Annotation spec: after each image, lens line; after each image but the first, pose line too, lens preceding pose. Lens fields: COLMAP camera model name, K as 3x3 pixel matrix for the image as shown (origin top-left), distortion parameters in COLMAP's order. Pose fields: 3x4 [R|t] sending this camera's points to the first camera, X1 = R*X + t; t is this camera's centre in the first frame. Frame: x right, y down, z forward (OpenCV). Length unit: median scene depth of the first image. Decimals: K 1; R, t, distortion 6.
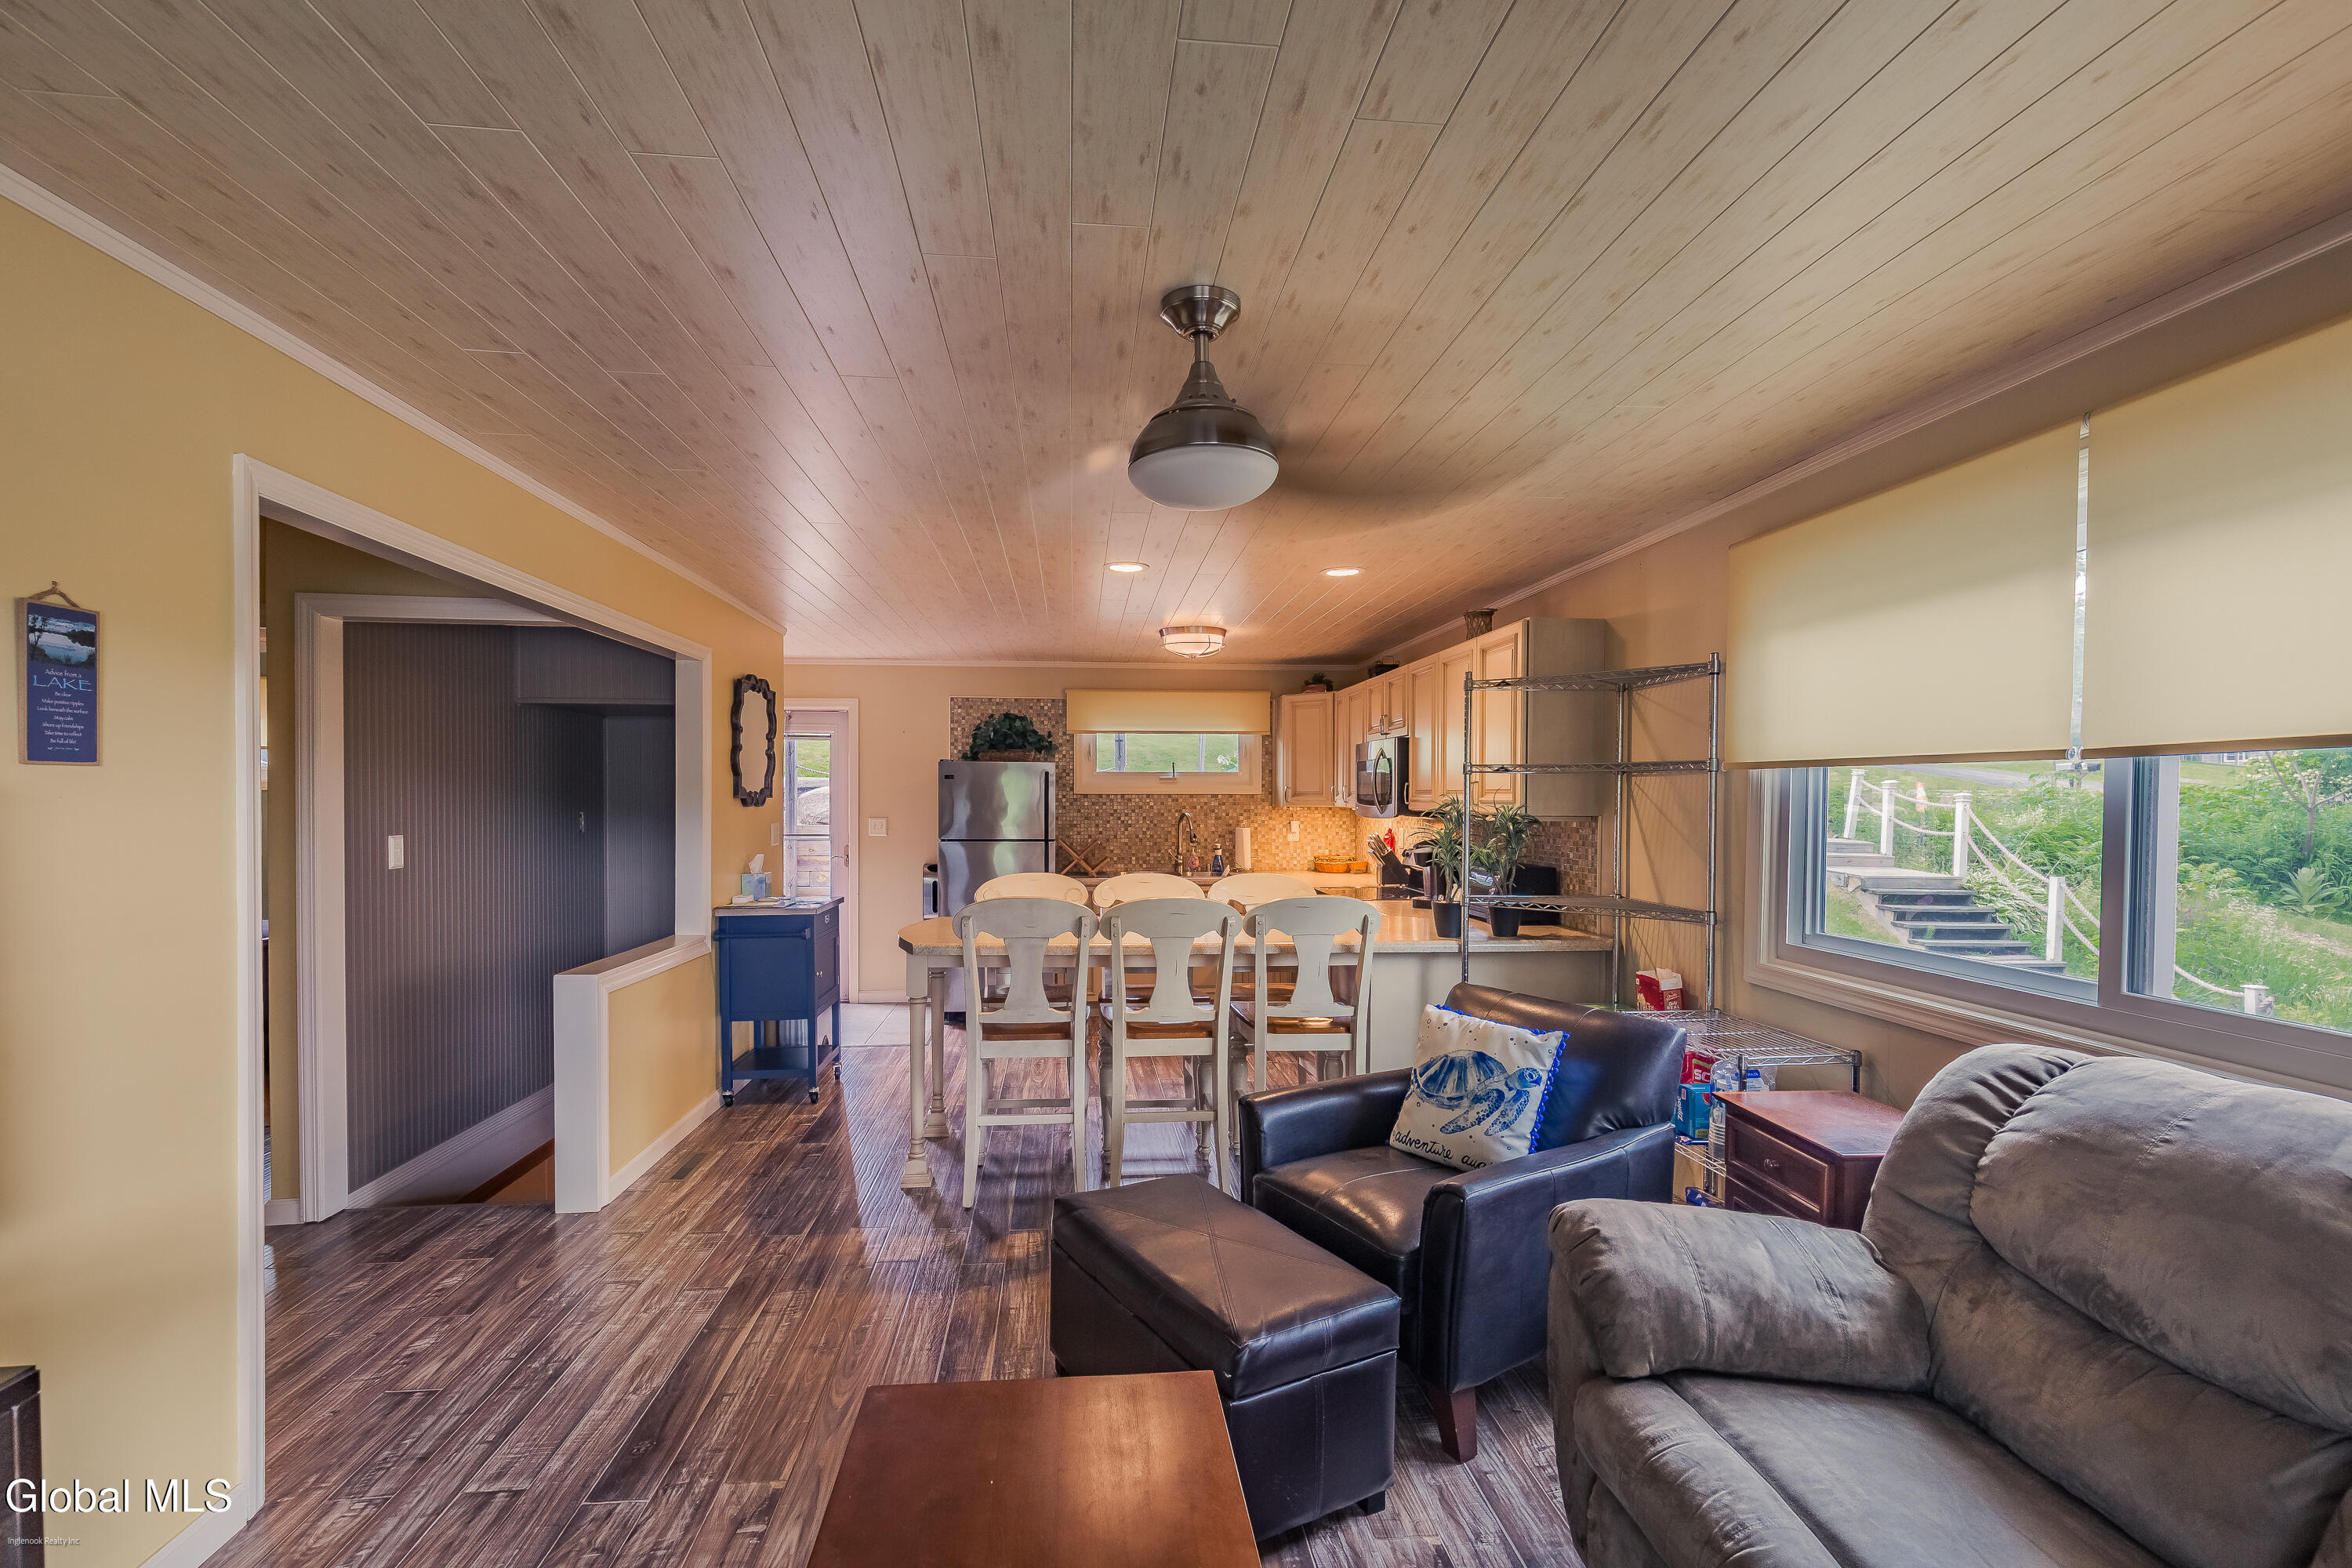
lens RADIAL K [[1052.4, 0, 1168.4], [0, 1052.4, 821.5], [0, 0, 1]] dist [0.005249, -0.002165]
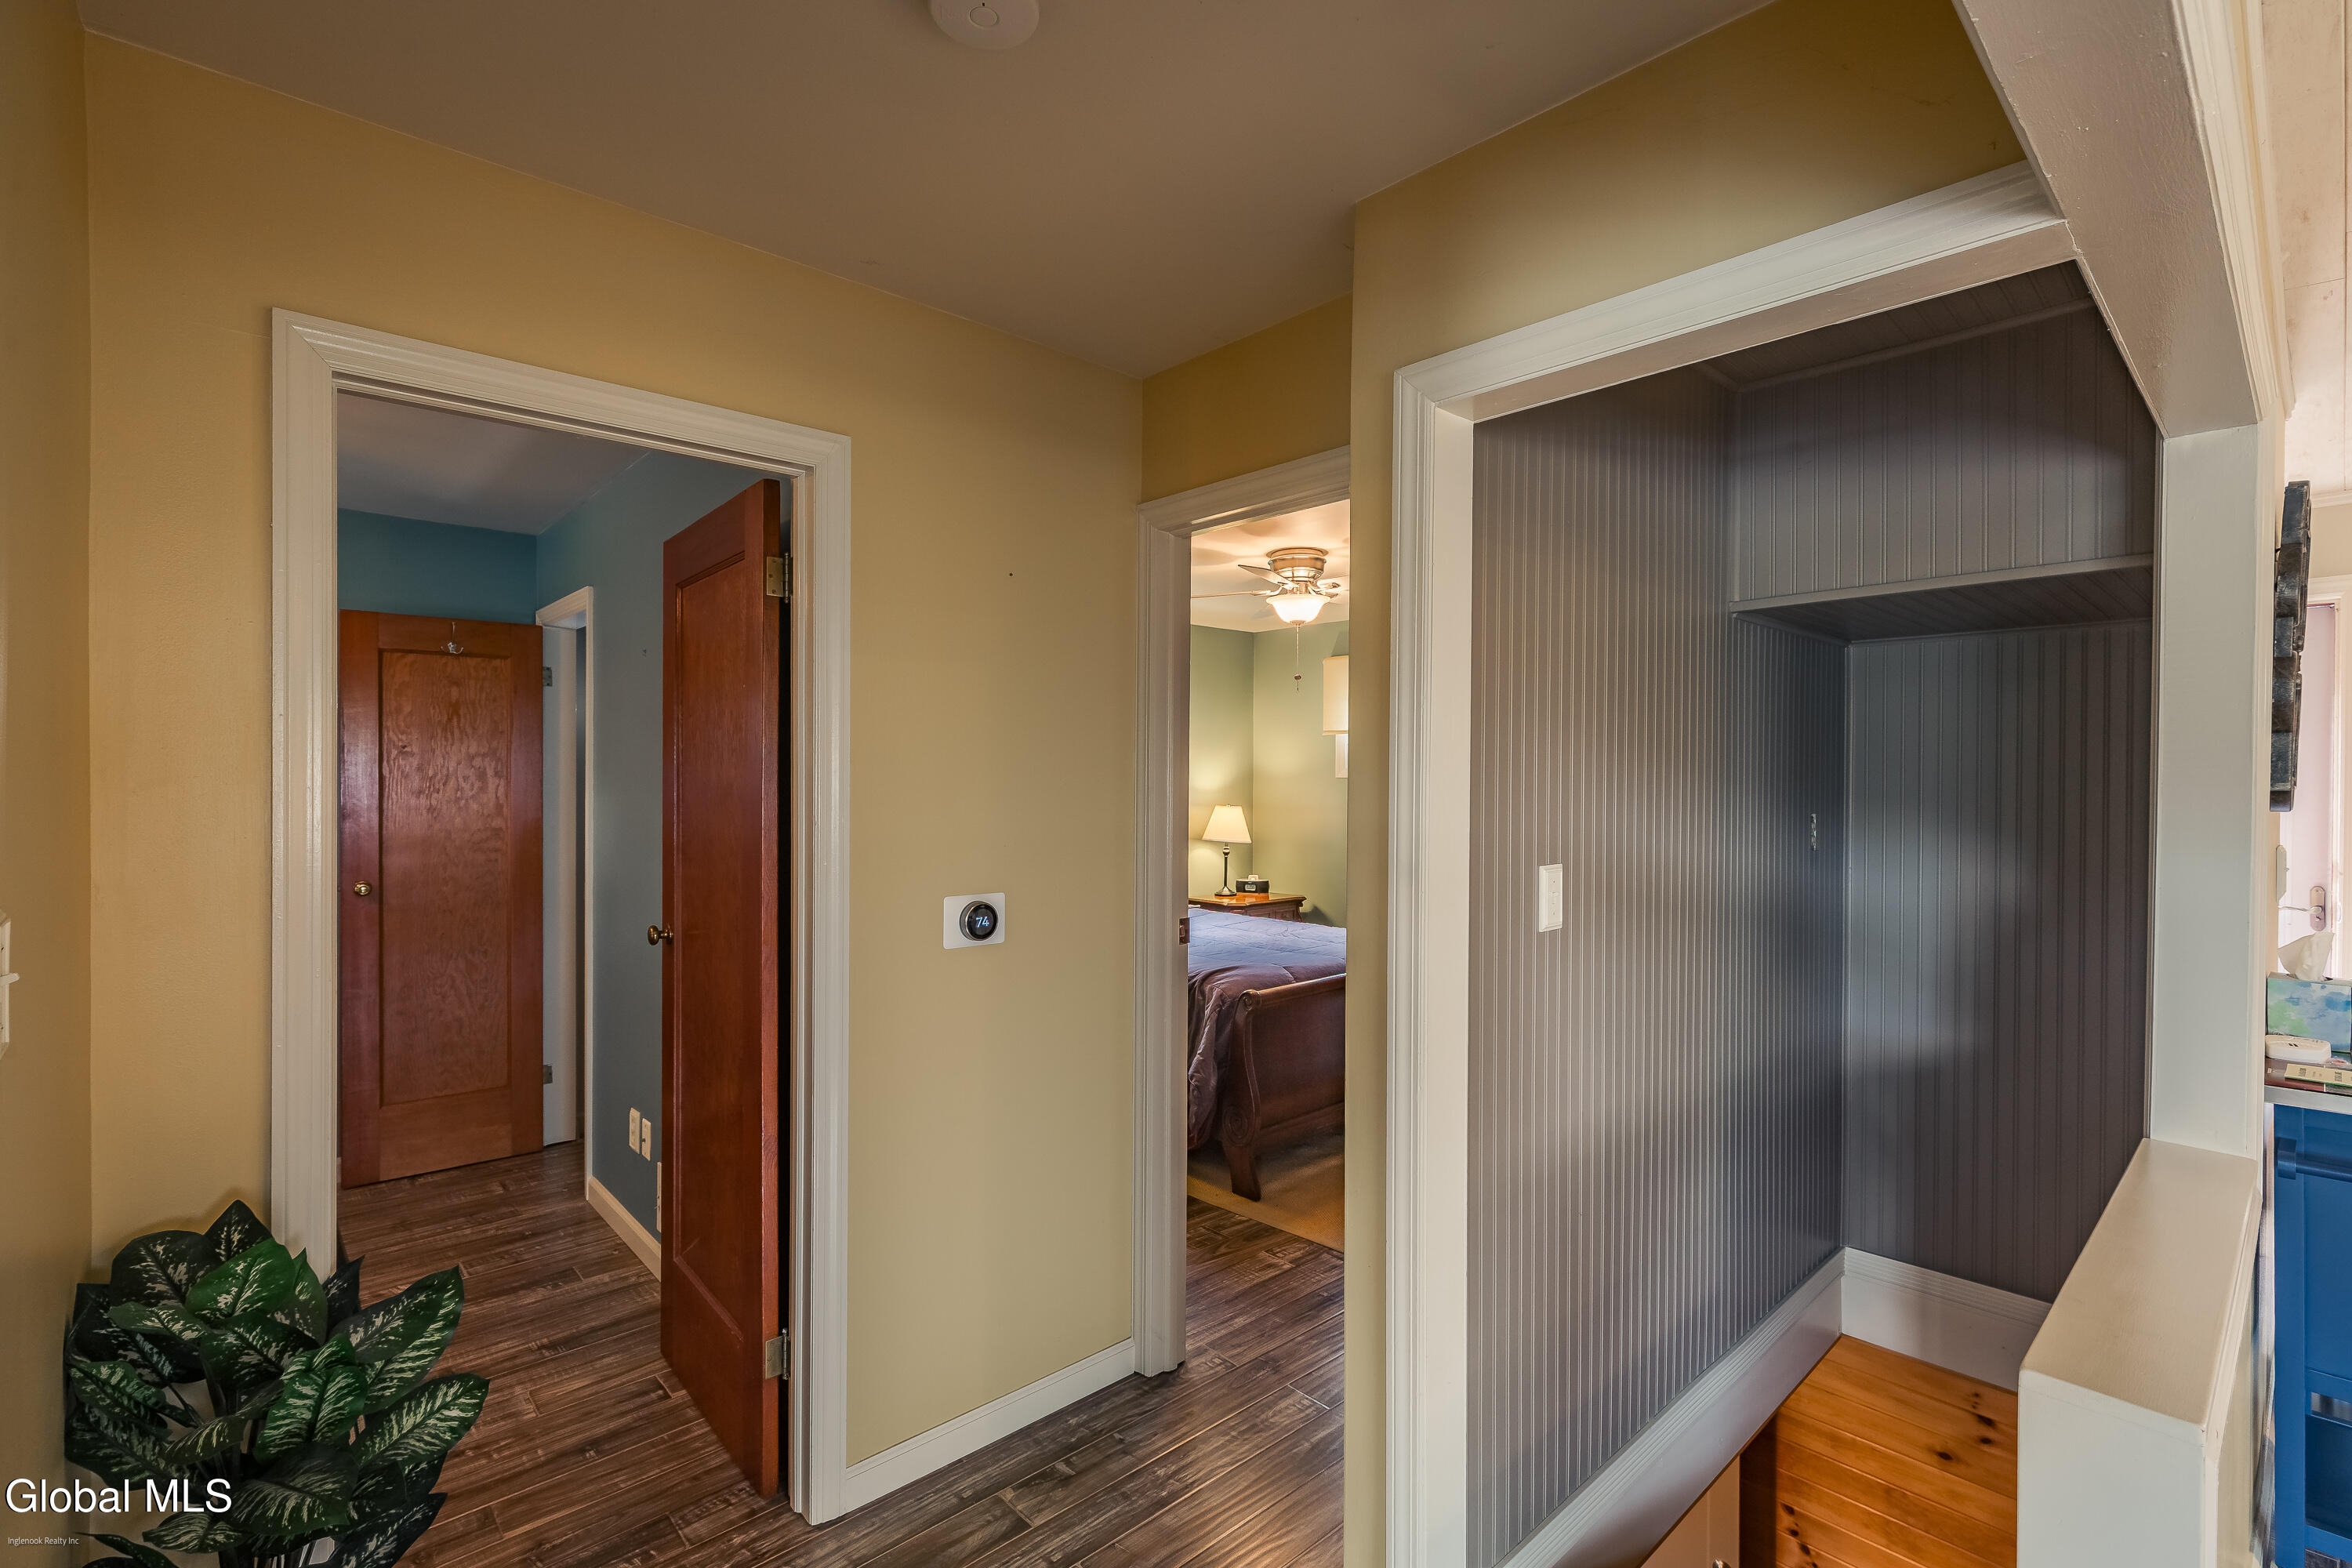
lens RADIAL K [[1052.4, 0, 1168.1], [0, 1052.4, 790.4], [0, 0, 1]] dist [0.005249, -0.002165]
pose [[0.596305, 0.004558, -0.802745, -0.632265], [-0.015613, 0.999861, -0.005921, -0.024243], [0.802606, 0.016064, 0.596293, 0.797946]]
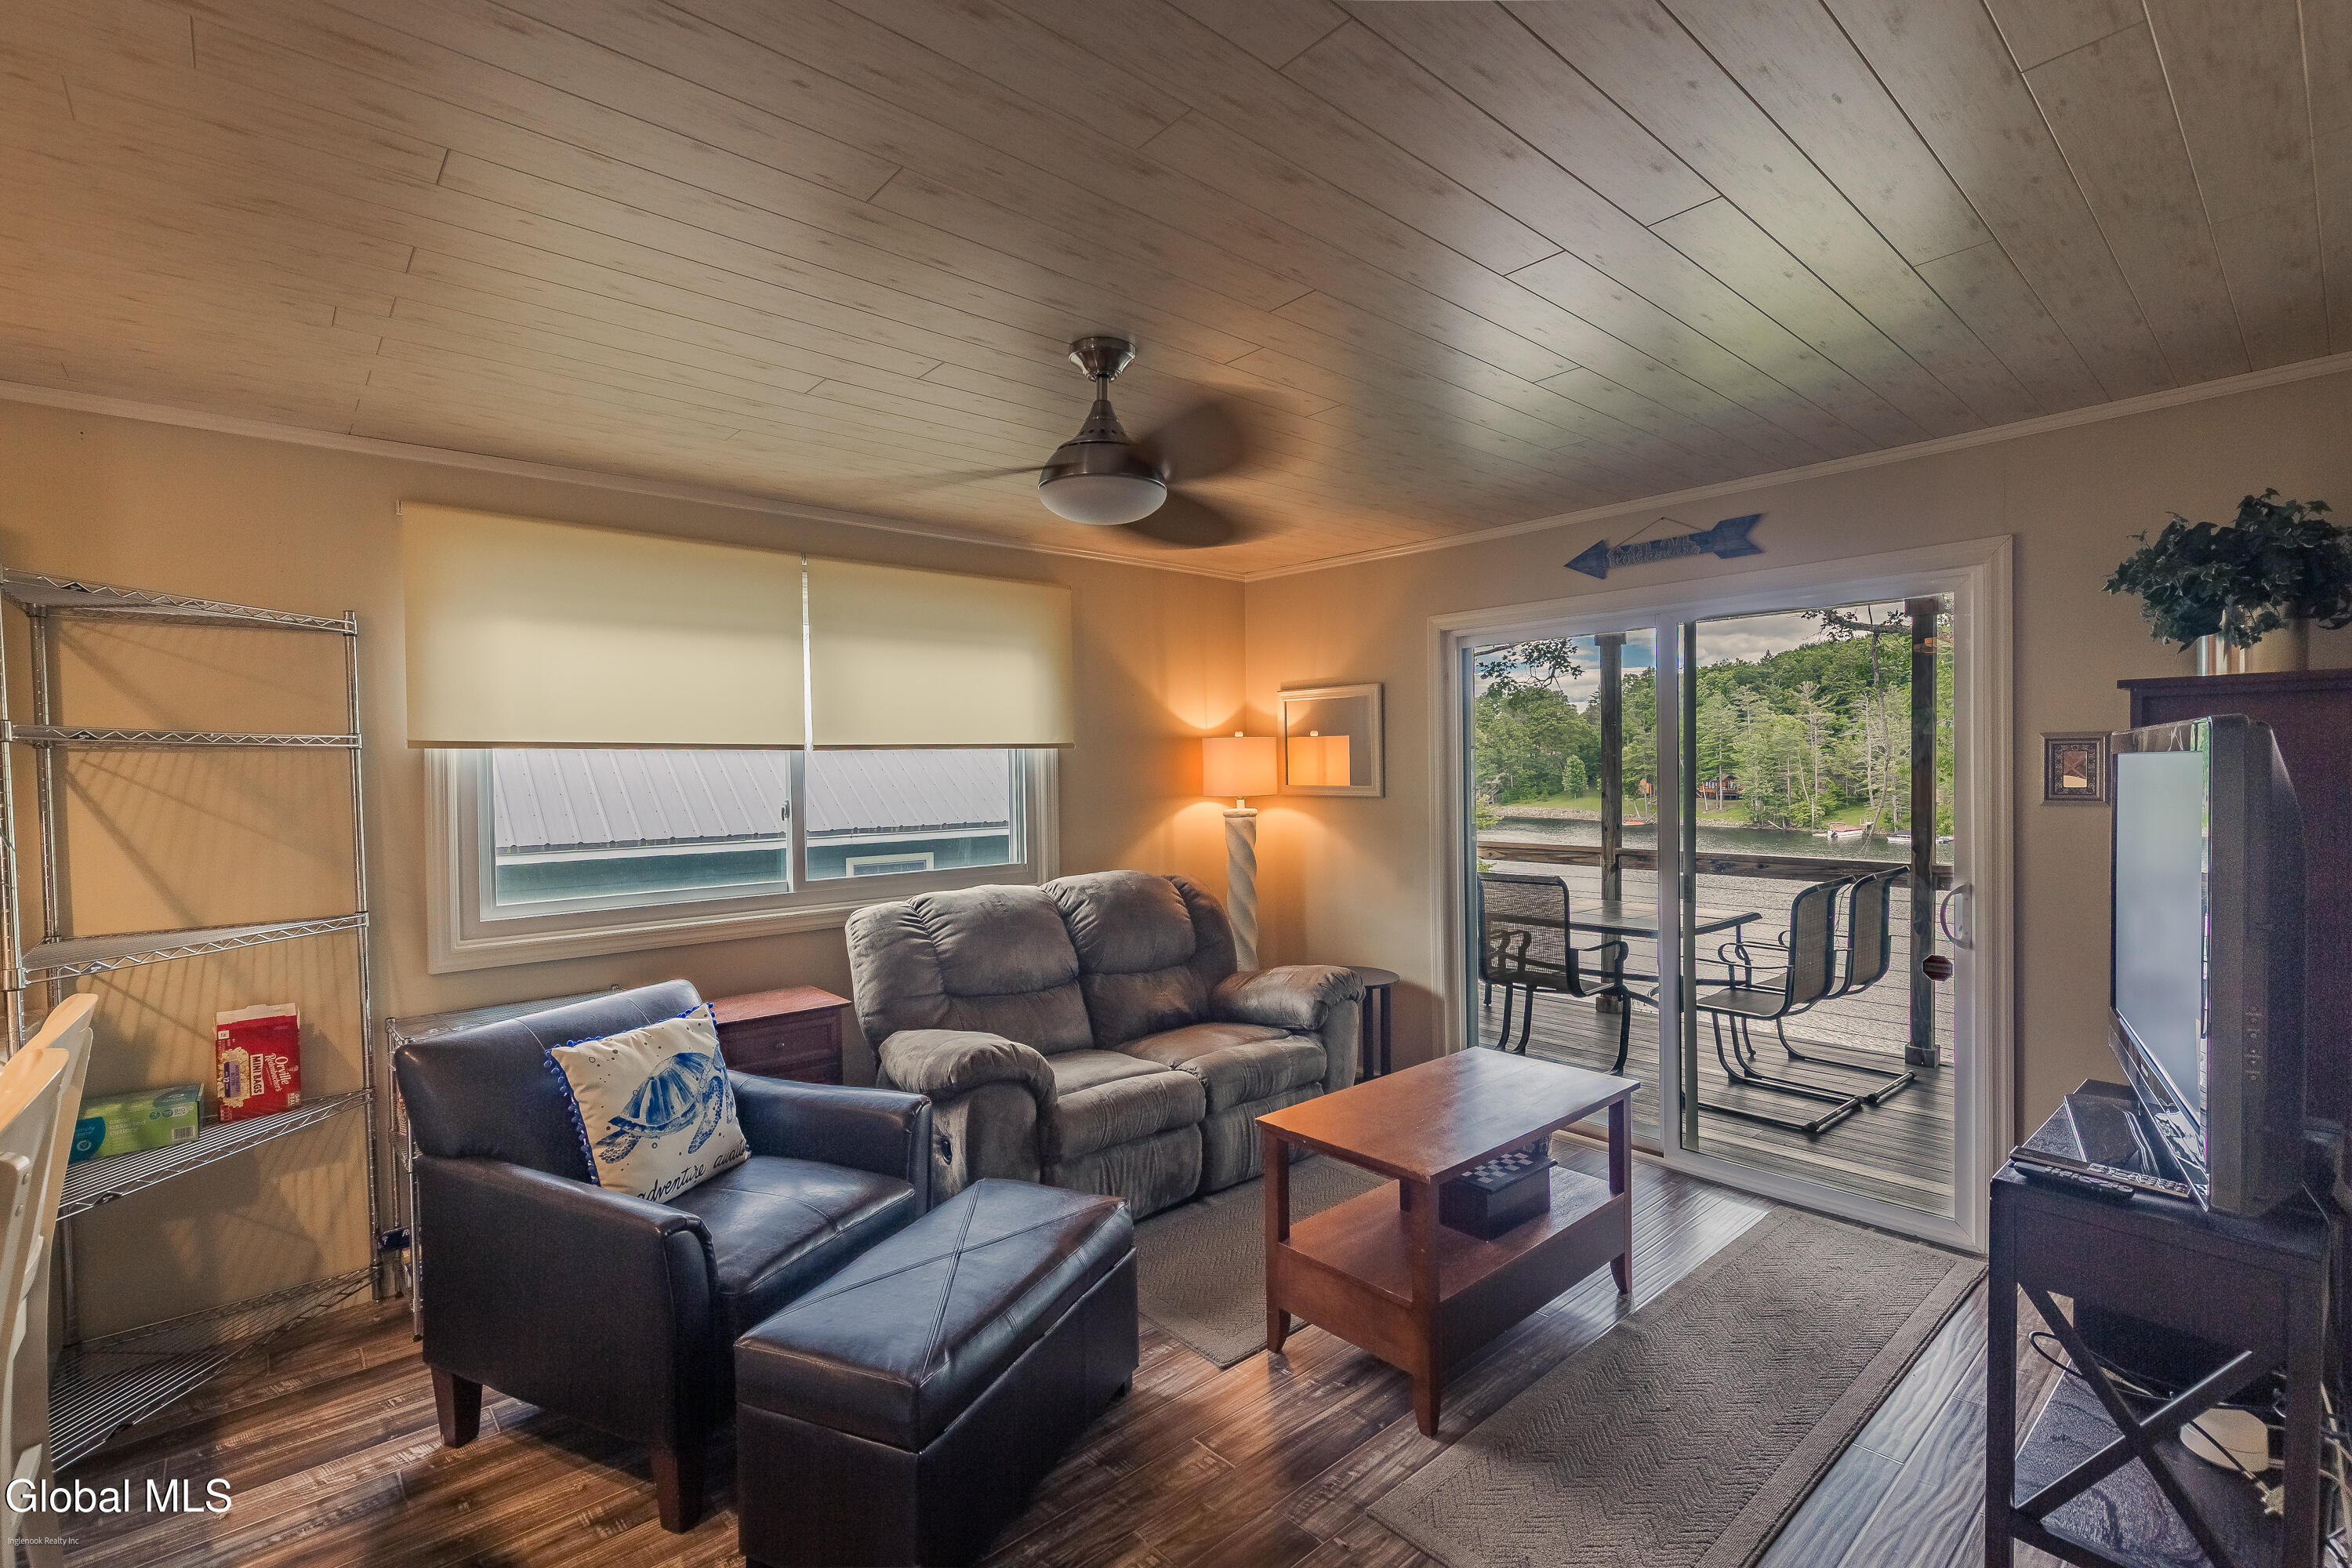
lens RADIAL K [[1052.4, 0, 1173.6], [0, 1052.4, 782.1], [0, 0, 1]] dist [0.005249, -0.002165]
pose [[-0.587866, -0.007425, 0.808925, -0.697347], [0.031080, 0.999012, 0.031756, -0.032703], [-0.808361, 0.043809, -0.587054, 1.183205]]
